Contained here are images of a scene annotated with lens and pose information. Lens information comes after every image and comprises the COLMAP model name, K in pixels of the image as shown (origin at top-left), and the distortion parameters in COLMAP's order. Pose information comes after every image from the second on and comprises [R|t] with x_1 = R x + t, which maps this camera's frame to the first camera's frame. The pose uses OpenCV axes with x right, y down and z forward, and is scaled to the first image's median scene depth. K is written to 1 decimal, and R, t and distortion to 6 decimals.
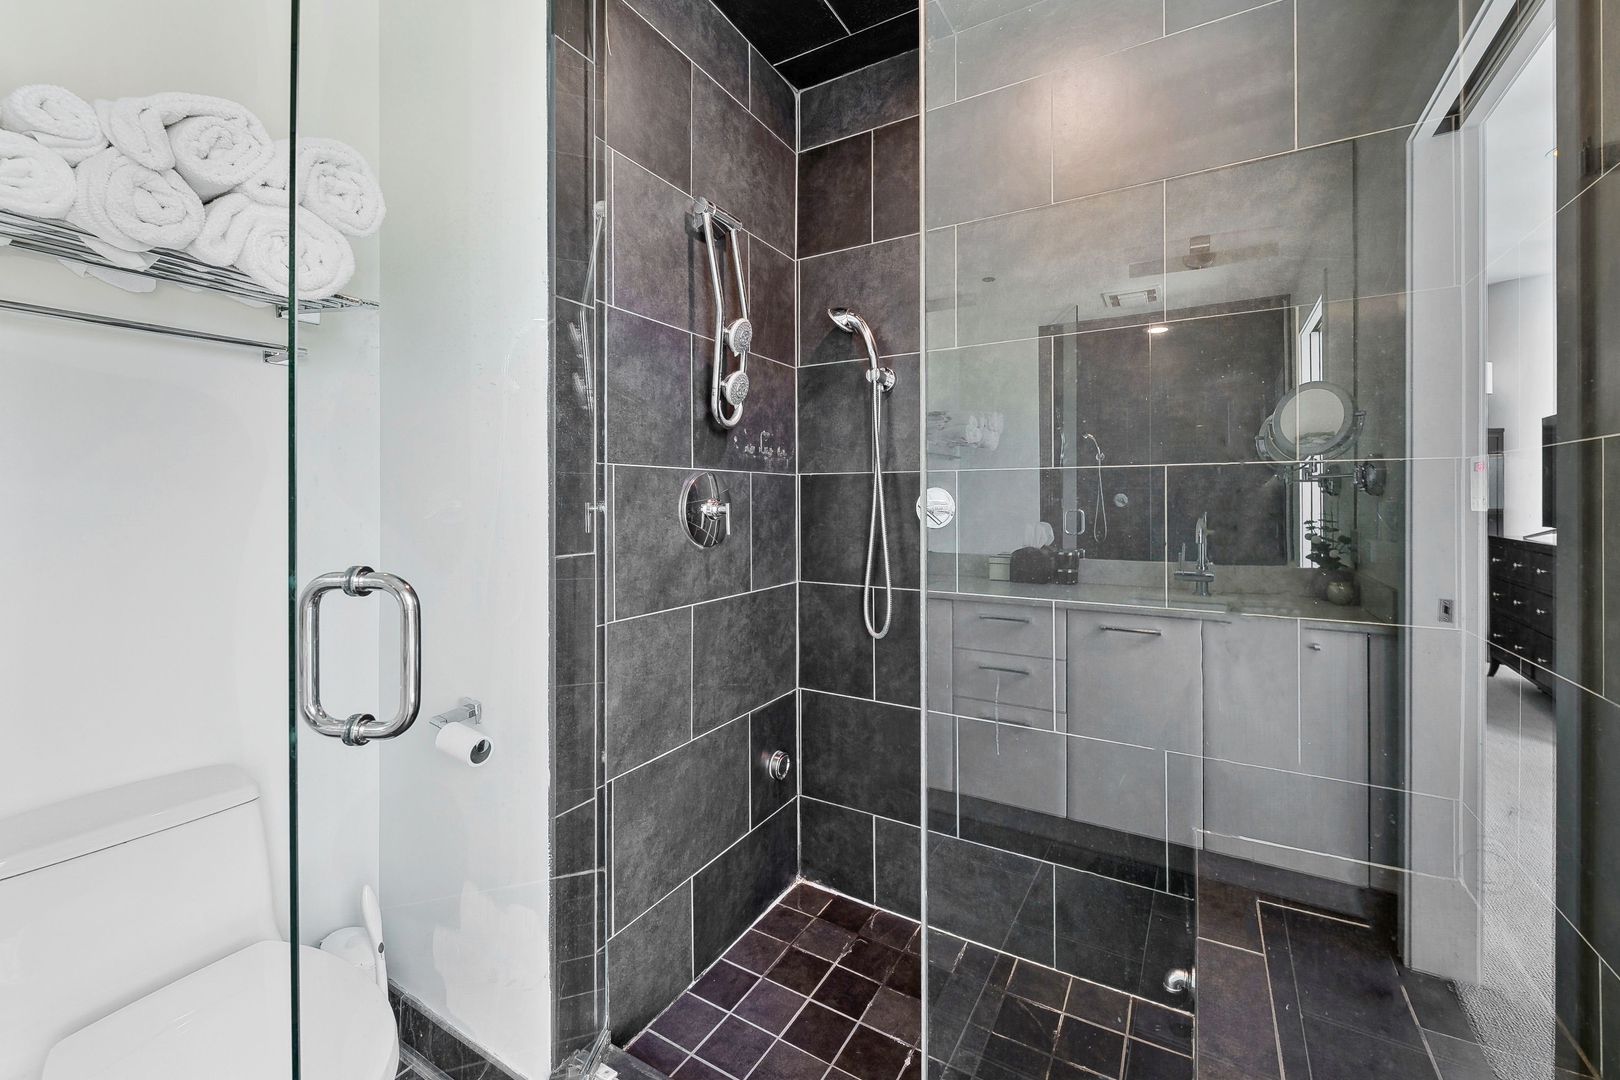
lens RADIAL K [[659.0, 0, 832.1], [0, 659.0, 493.3], [0, 0, 1]] dist [-0.000243, -0.000872]
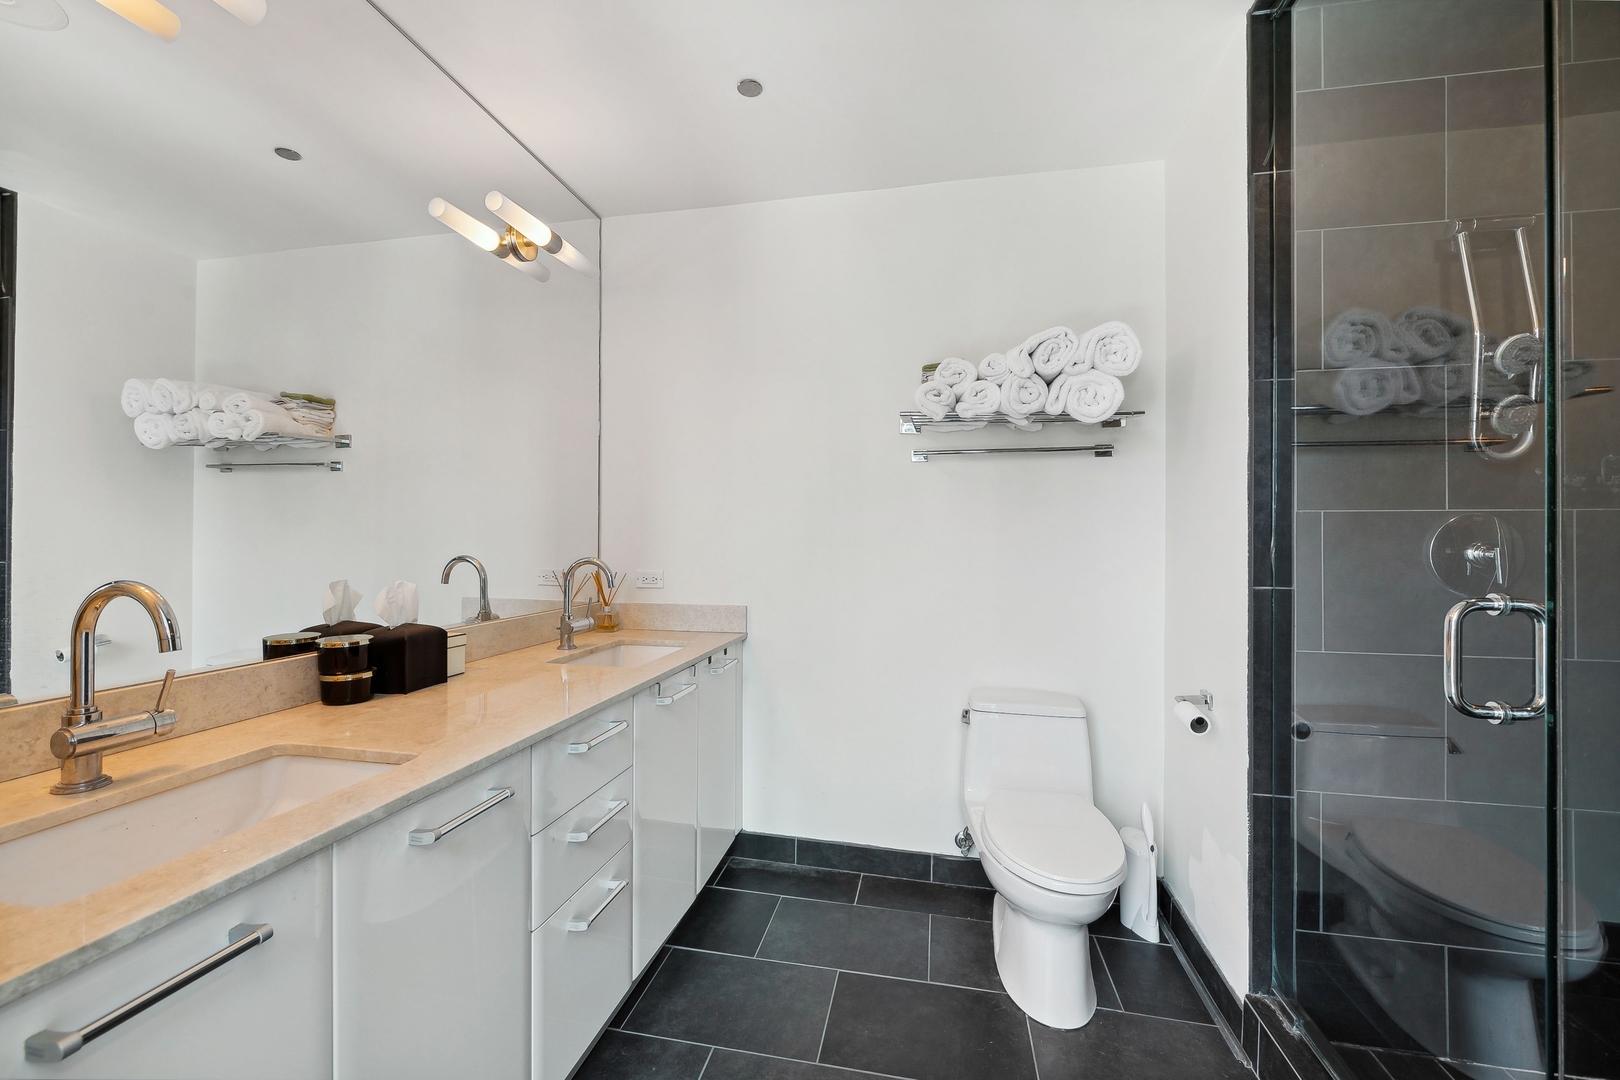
lens RADIAL K [[659.0, 0, 808.6], [0, 659.0, 539.6], [0, 0, 1]] dist [-0.000243, -0.000872]
pose [[0.305595, -0.001035, -0.952161, 0.511199], [-0.003606, 0.999991, -0.002244, 0.011185], [0.952155, 0.004120, 0.305589, -0.190471]]
